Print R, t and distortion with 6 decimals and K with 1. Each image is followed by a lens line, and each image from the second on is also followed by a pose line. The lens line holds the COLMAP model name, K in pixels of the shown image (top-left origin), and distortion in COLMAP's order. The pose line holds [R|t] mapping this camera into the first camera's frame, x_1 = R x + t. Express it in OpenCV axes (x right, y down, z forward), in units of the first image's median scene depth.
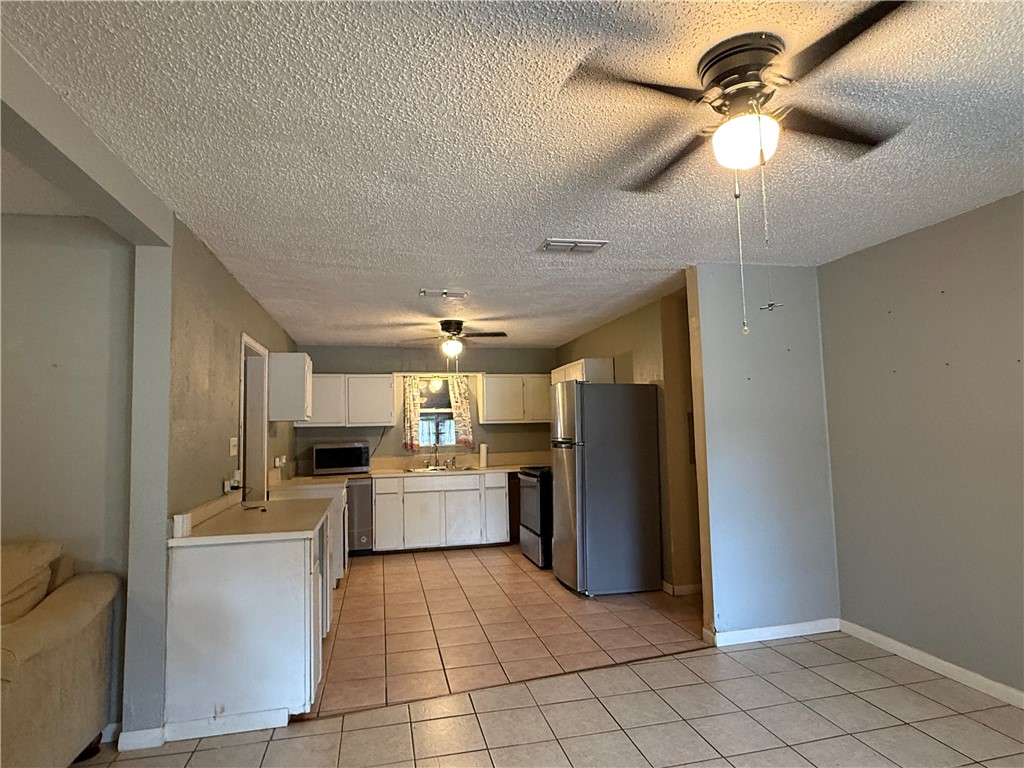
lens RADIAL K [[569.5, 0, 512.0], [0, 569.5, 384.0], [0, 0, 1]] dist [-0.004785, -0.001317]
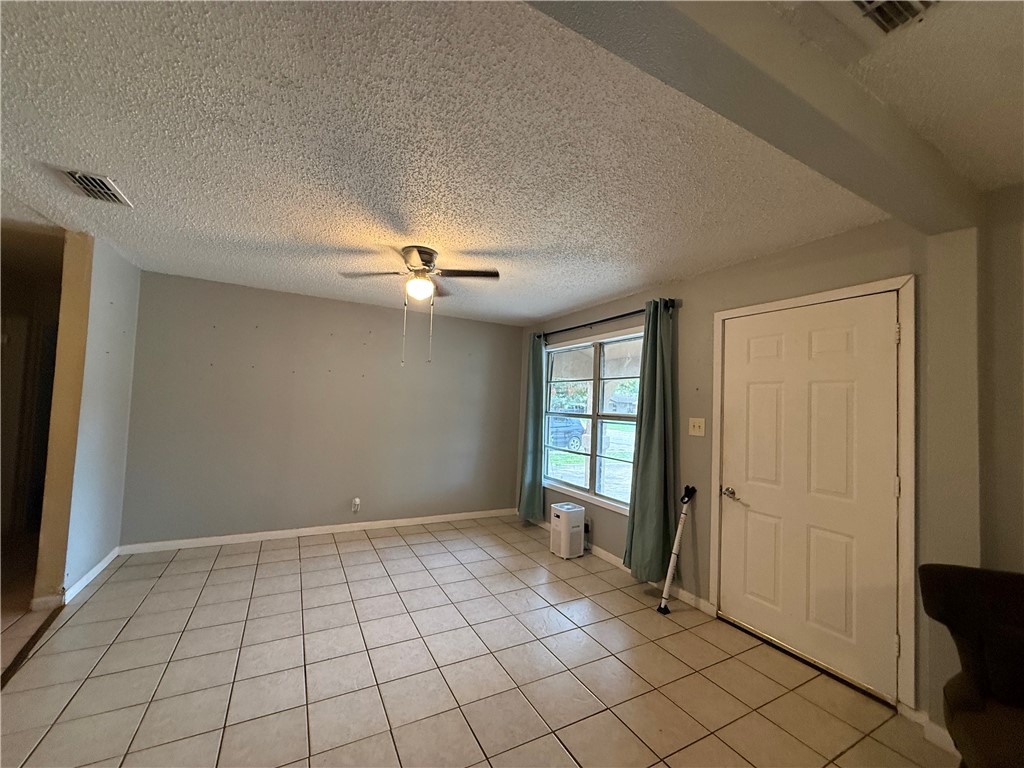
lens RADIAL K [[407.8, 0, 512.0], [0, 407.8, 384.0], [0, 0, 1]] dist [-0.000558, -0.000348]
pose [[-0.265716, 0.066420, 0.961761, -0.578461], [-0.096761, 0.990749, -0.095155, 0.066727], [-0.959183, -0.118345, -0.256830, 0.477891]]
